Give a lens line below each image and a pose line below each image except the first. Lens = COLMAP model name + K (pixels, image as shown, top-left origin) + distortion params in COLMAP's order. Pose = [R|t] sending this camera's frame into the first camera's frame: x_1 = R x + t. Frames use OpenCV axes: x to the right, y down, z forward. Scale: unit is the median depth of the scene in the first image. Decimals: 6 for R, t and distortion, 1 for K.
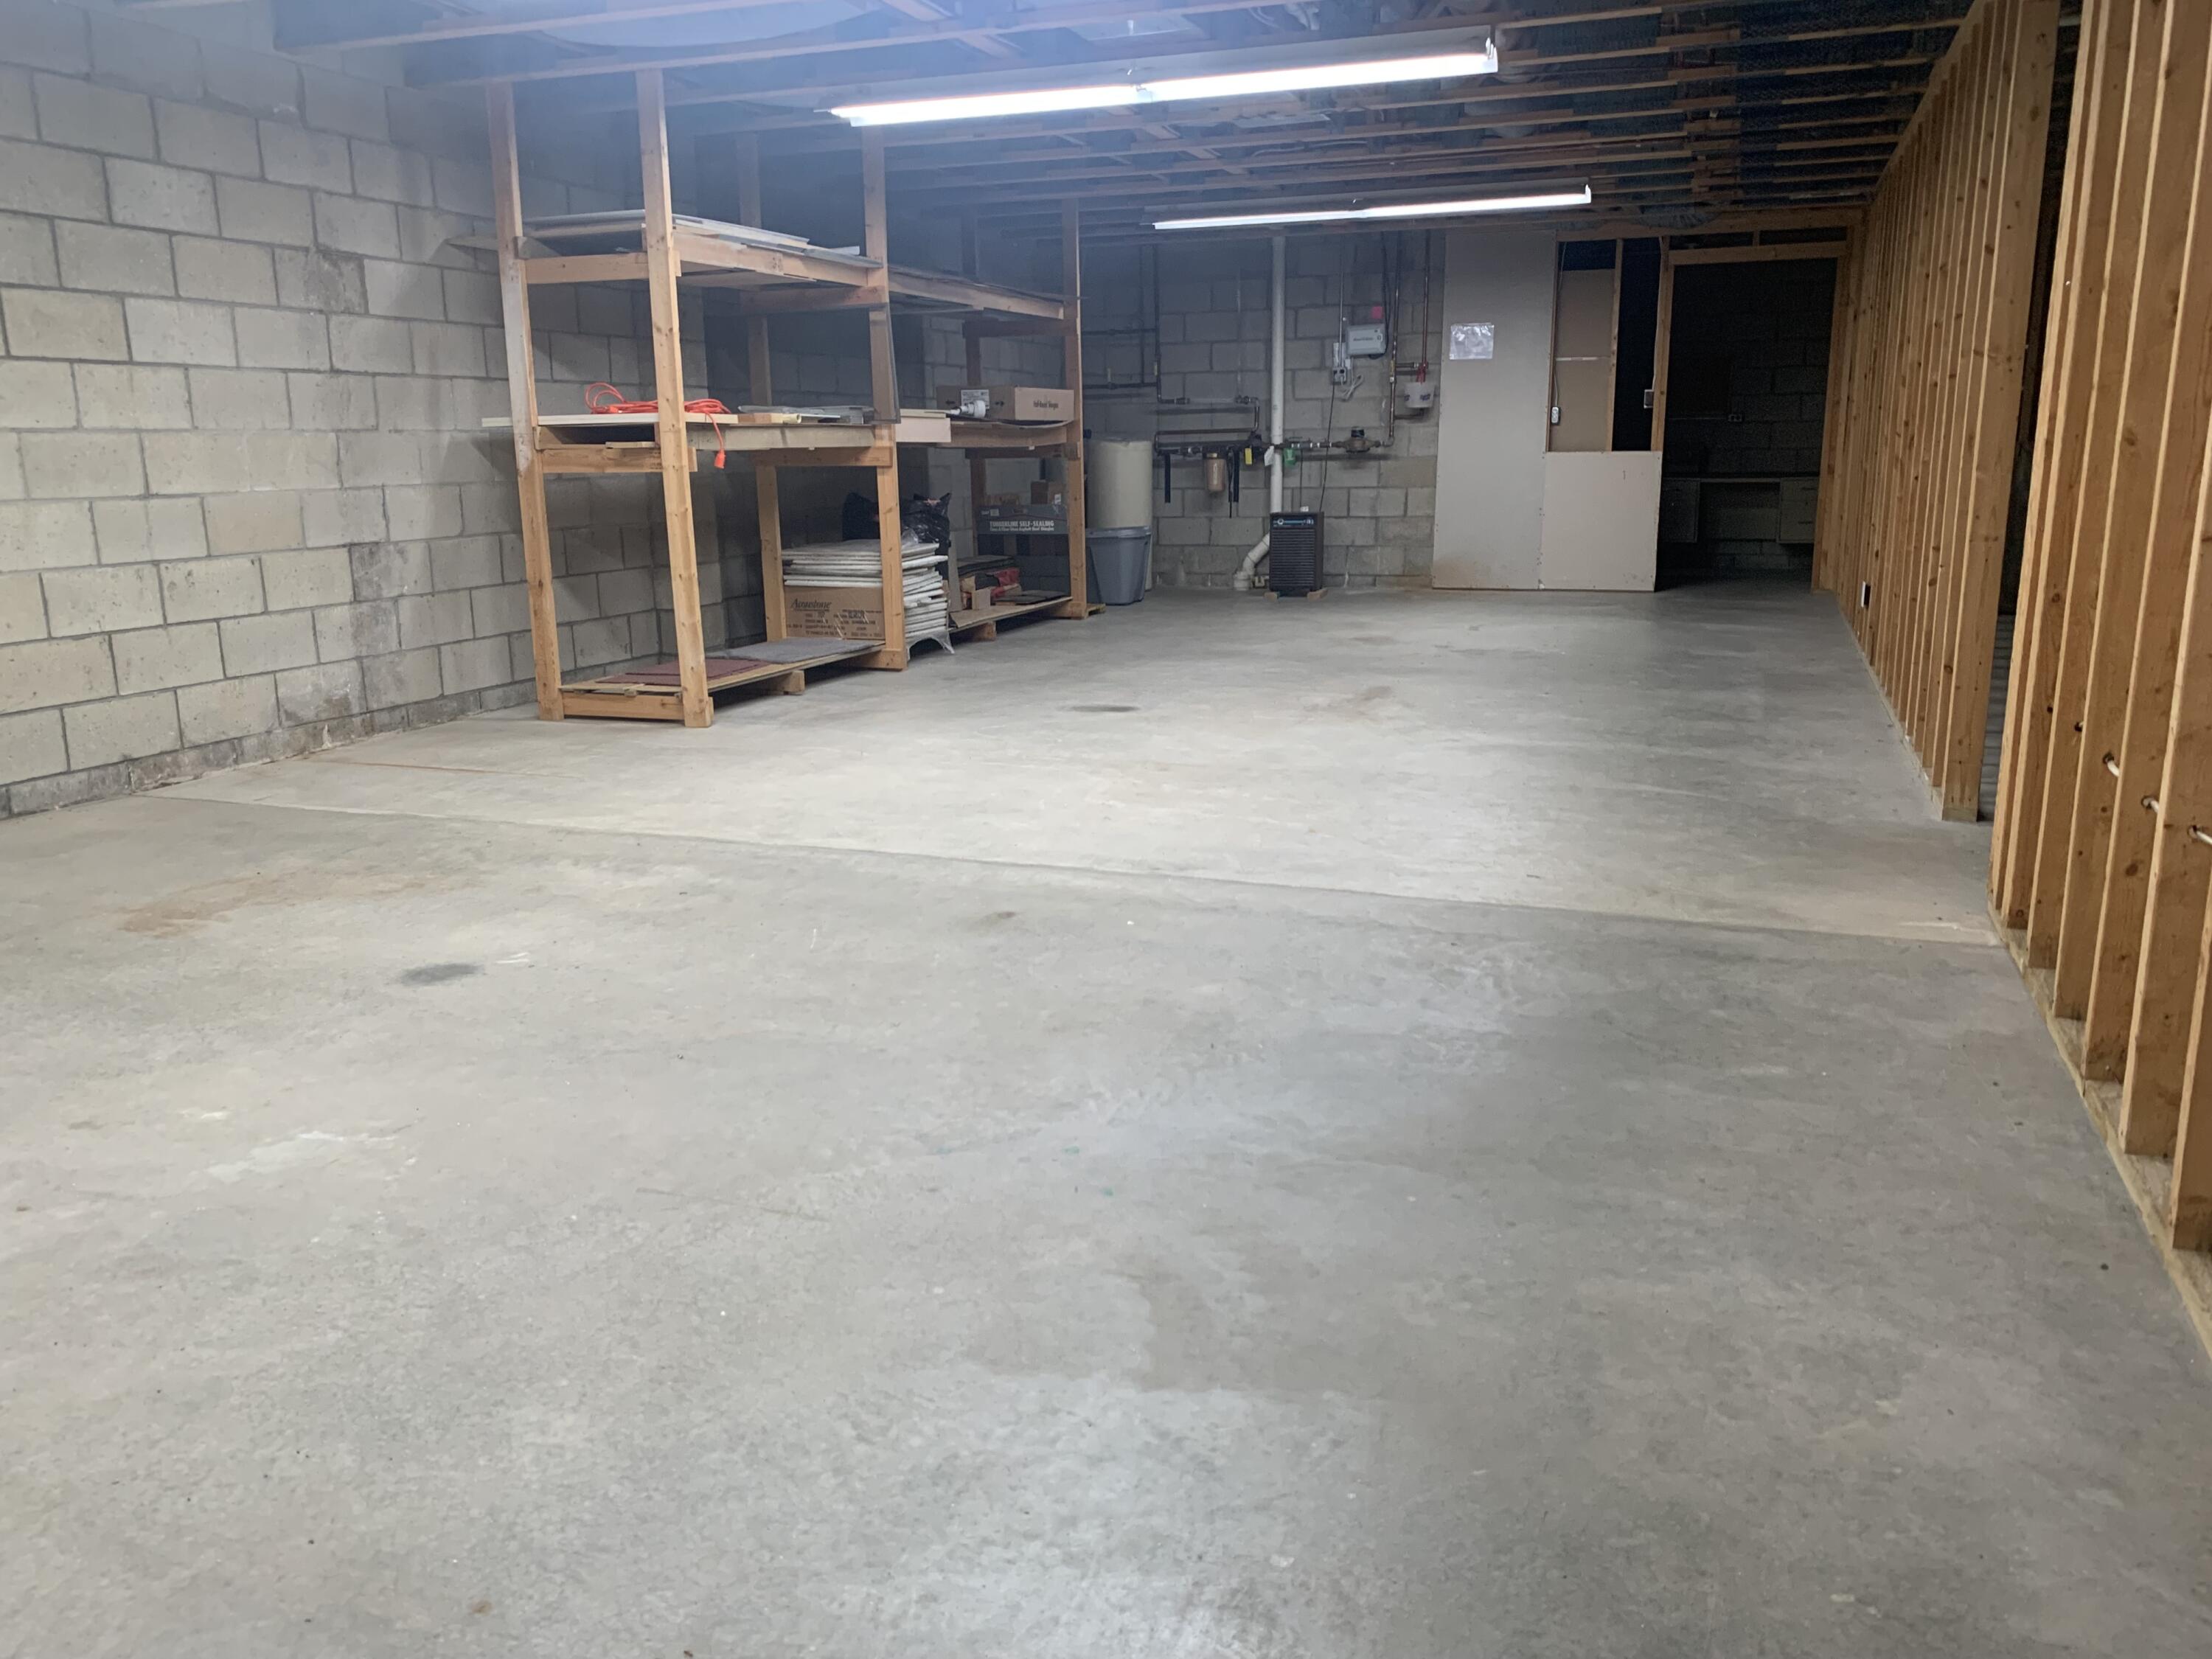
lens RADIAL K [[1719.7, 0, 1098.3], [0, 1719.7, 835.9], [0, 0, 1]] dist [0.032919, -0.044078]
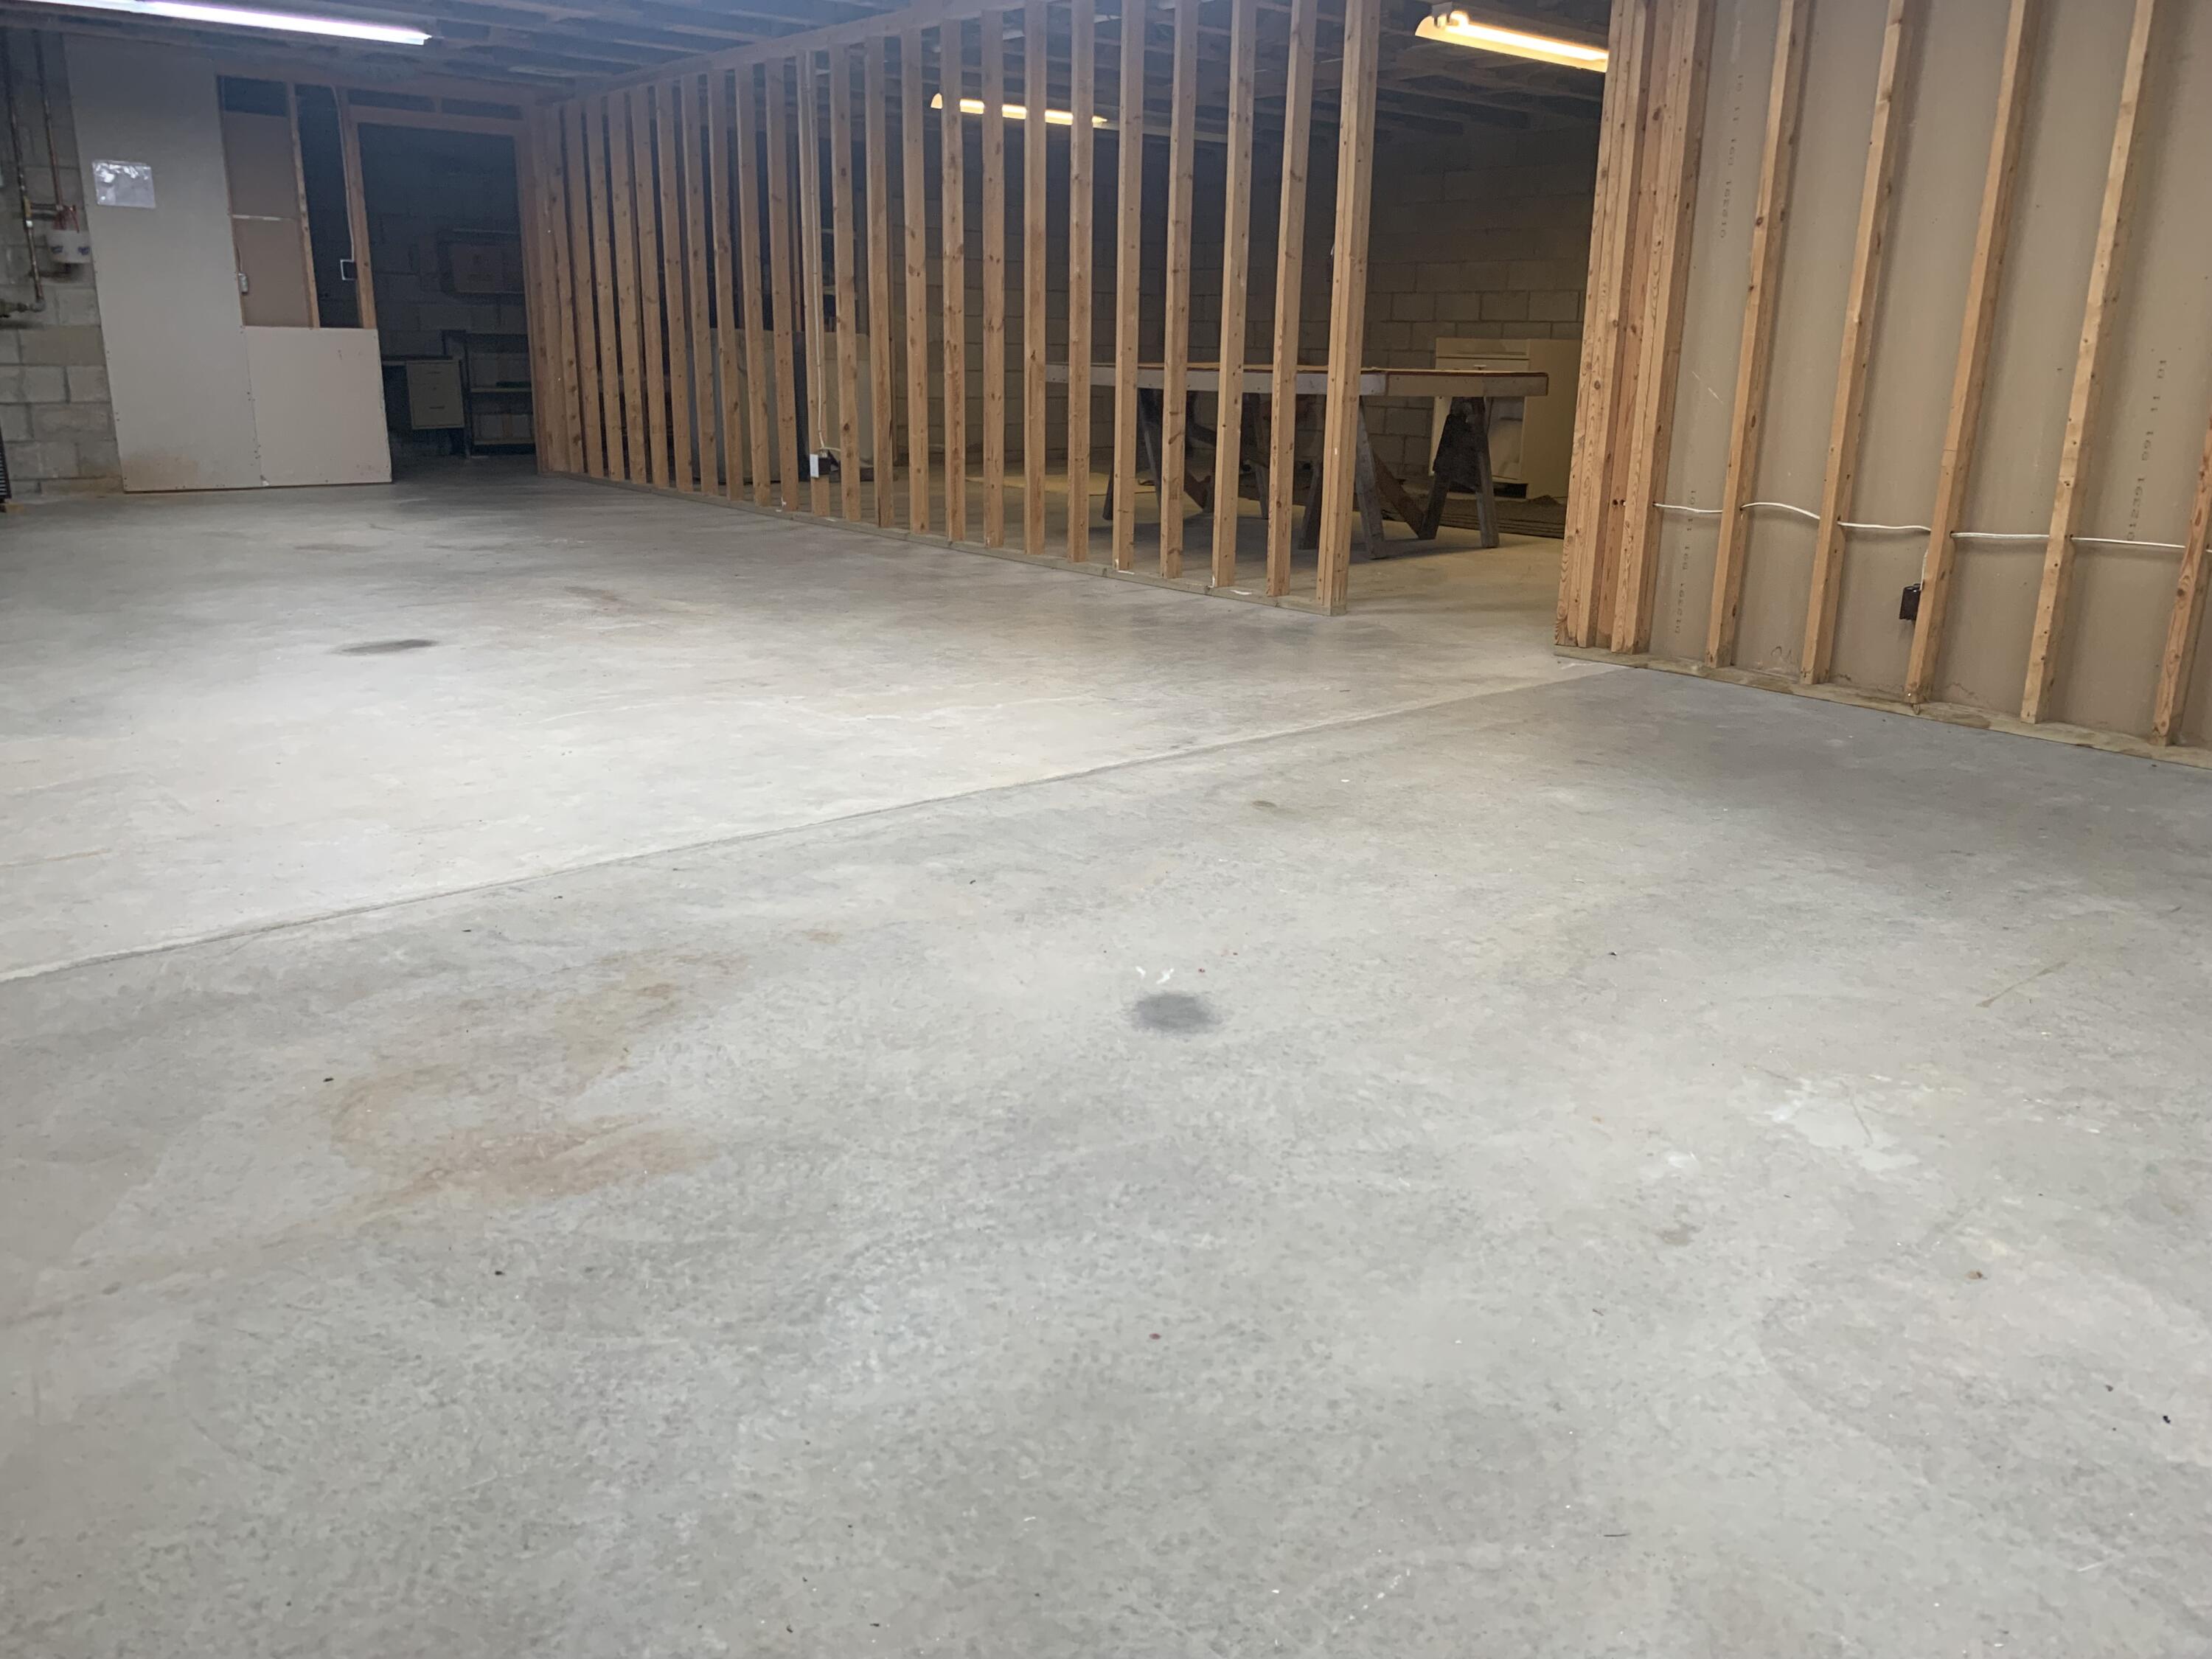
lens RADIAL K [[1719.7, 0, 1098.3], [0, 1719.7, 835.9], [0, 0, 1]] dist [0.032919, -0.044078]
pose [[0.463229, -0.220536, 0.858361, -0.916331], [0.172194, 0.972483, 0.156930, -0.101217], [-0.869350, 0.075110, 0.488457, 0.620115]]
